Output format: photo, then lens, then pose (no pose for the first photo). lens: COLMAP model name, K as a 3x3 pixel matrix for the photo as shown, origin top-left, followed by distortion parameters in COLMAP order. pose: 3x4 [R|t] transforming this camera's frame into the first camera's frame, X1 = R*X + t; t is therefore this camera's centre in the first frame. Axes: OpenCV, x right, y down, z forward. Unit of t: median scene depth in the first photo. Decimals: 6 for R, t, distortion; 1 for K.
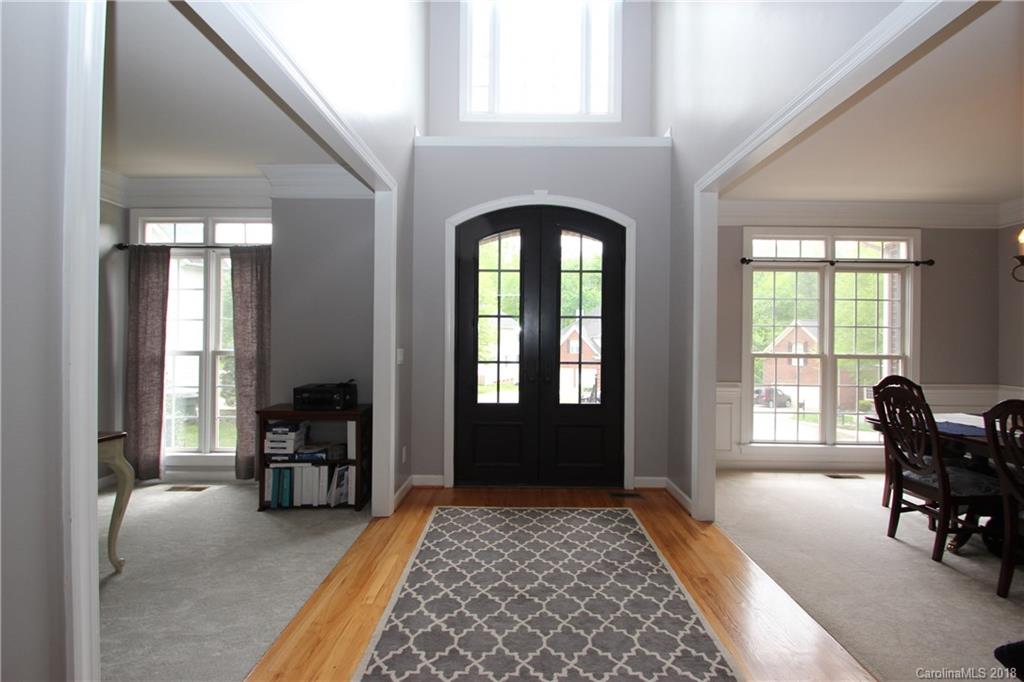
lens RADIAL K [[474.2, 0, 512.7], [0, 474.2, 336.4], [0, 0, 1]] dist [-0.000333, -0.007480]
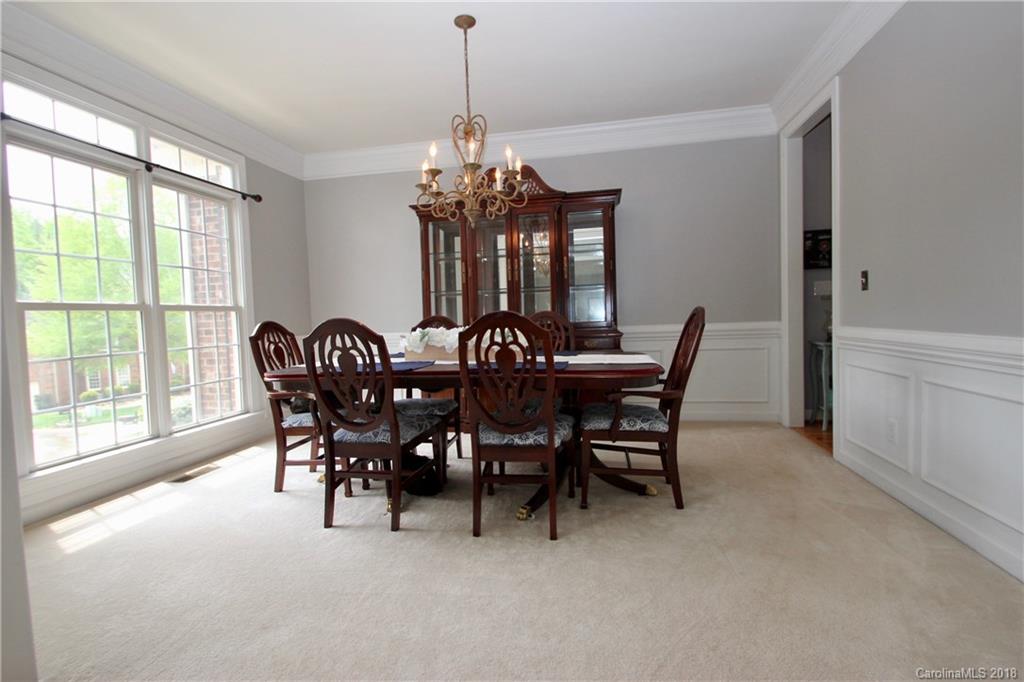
lens RADIAL K [[474.2, 0, 513.5], [0, 474.2, 336.1], [0, 0, 1]] dist [-0.000333, -0.007480]
pose [[0.171073, -0.059610, 0.983453, 0.092546], [0.032324, 0.997970, 0.054867, 0.062866], [-0.984728, 0.022403, 0.172653, 0.382646]]
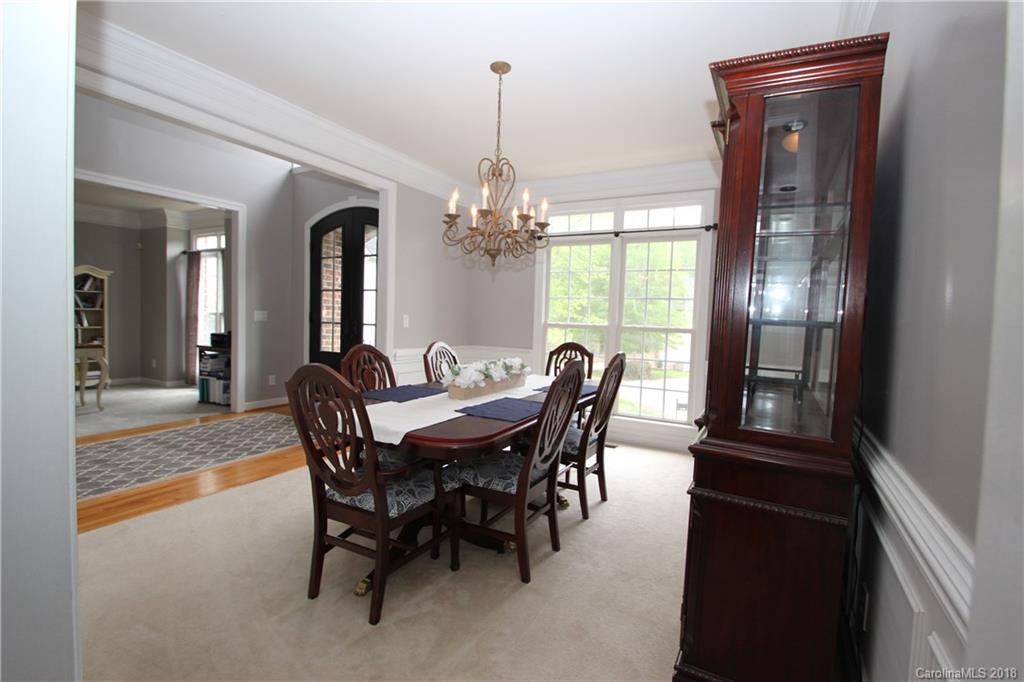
lens RADIAL K [[474.2, 0, 512.1], [0, 474.2, 342.6], [0, 0, 1]] dist [-0.000333, -0.007480]
pose [[0.886587, 0.041649, -0.460682, 0.950880], [-0.014452, 0.997946, 0.062409, 0.014647], [0.462336, -0.048673, 0.885368, -0.004245]]
